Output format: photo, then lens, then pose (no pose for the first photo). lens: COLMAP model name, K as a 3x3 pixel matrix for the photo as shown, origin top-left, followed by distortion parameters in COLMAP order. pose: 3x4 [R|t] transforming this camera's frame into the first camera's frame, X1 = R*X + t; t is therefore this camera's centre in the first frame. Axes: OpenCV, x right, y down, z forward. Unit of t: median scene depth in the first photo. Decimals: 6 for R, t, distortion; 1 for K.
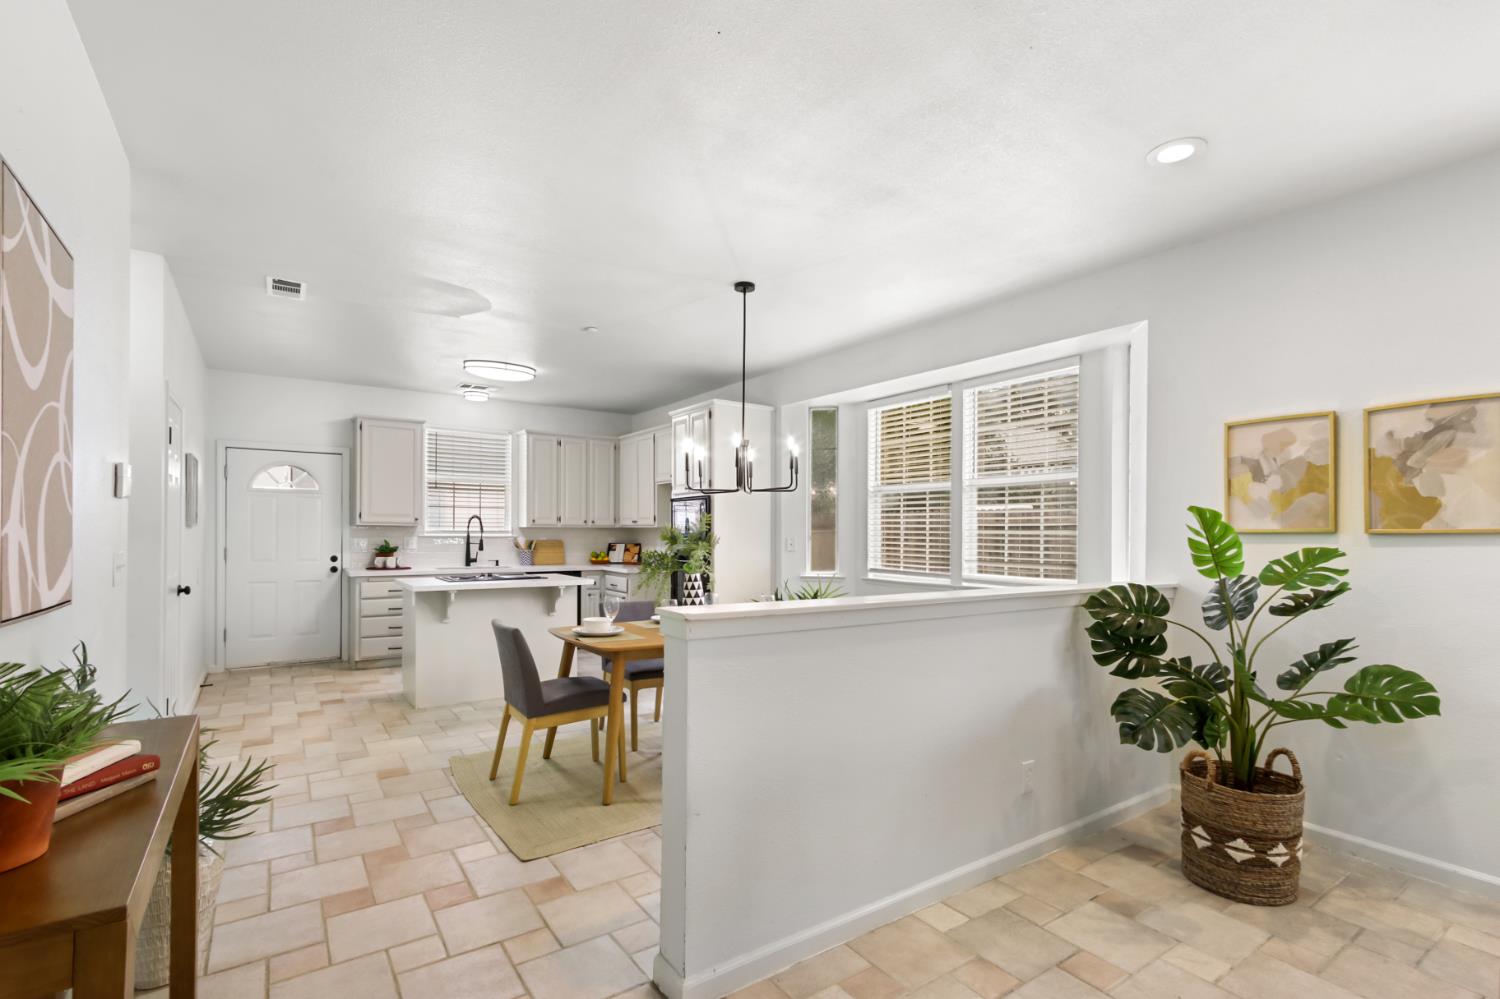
lens RADIAL K [[695.5, 0, 751.6], [0, 695.5, 530.3], [0, 0, 1]] dist [0.001657, -0.000187]
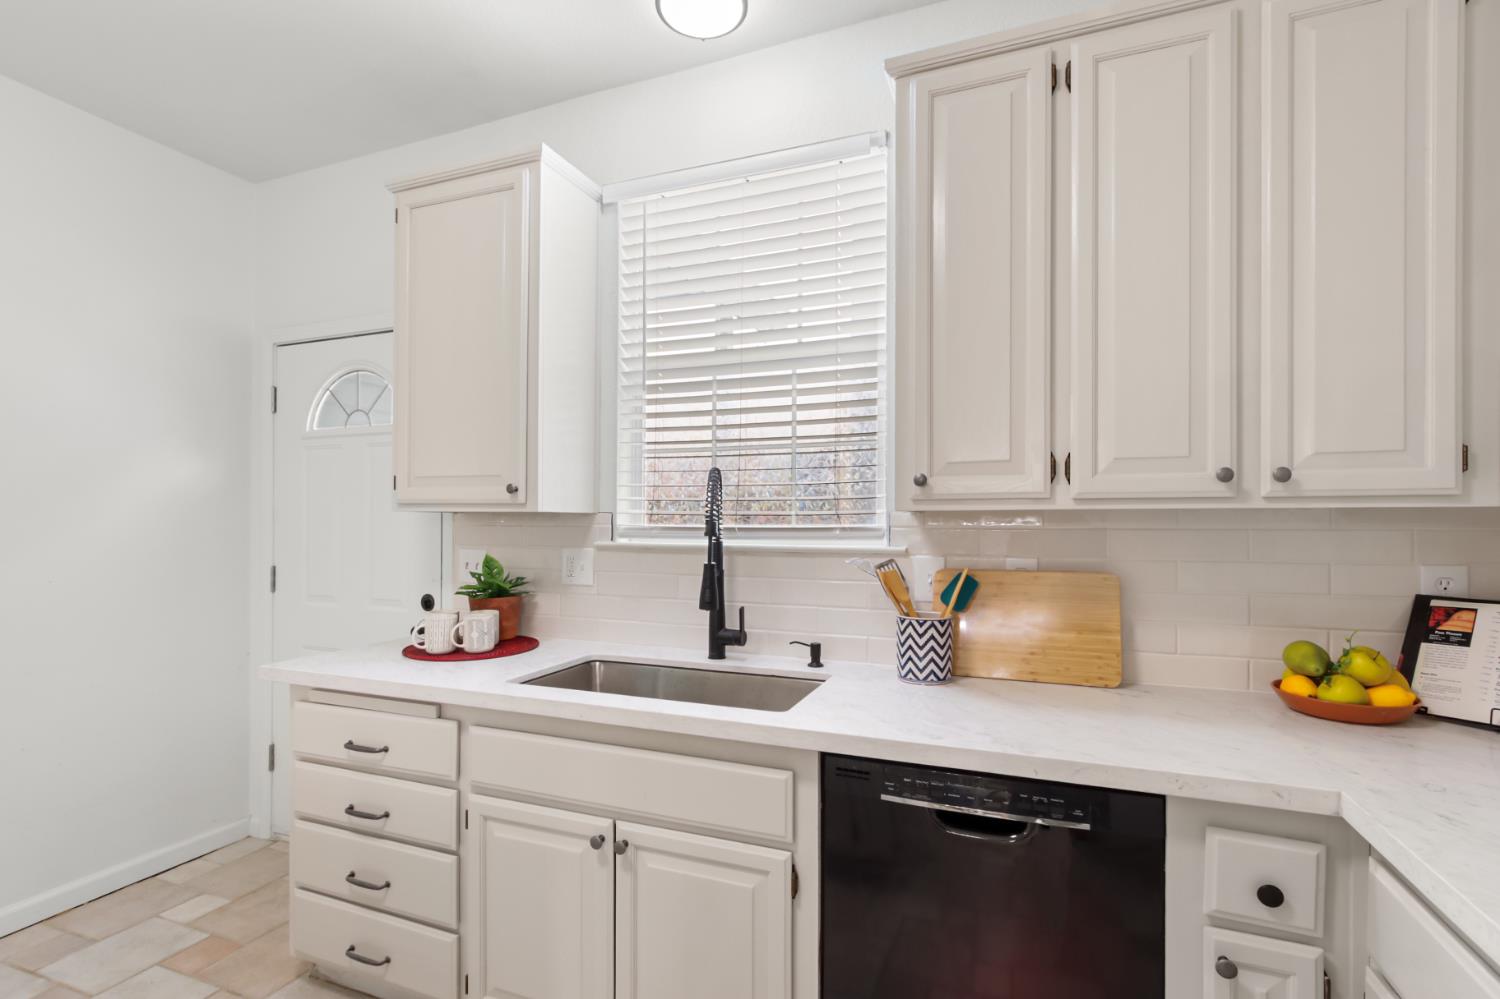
lens RADIAL K [[695.5, 0, 751.2], [0, 695.5, 523.0], [0, 0, 1]] dist [0.001657, -0.000187]
pose [[0.556631, -0.004735, -0.830747, -0.163371], [0.004208, 0.999987, -0.002880, -0.000575], [0.830749, -0.001892, 0.556643, 0.816911]]
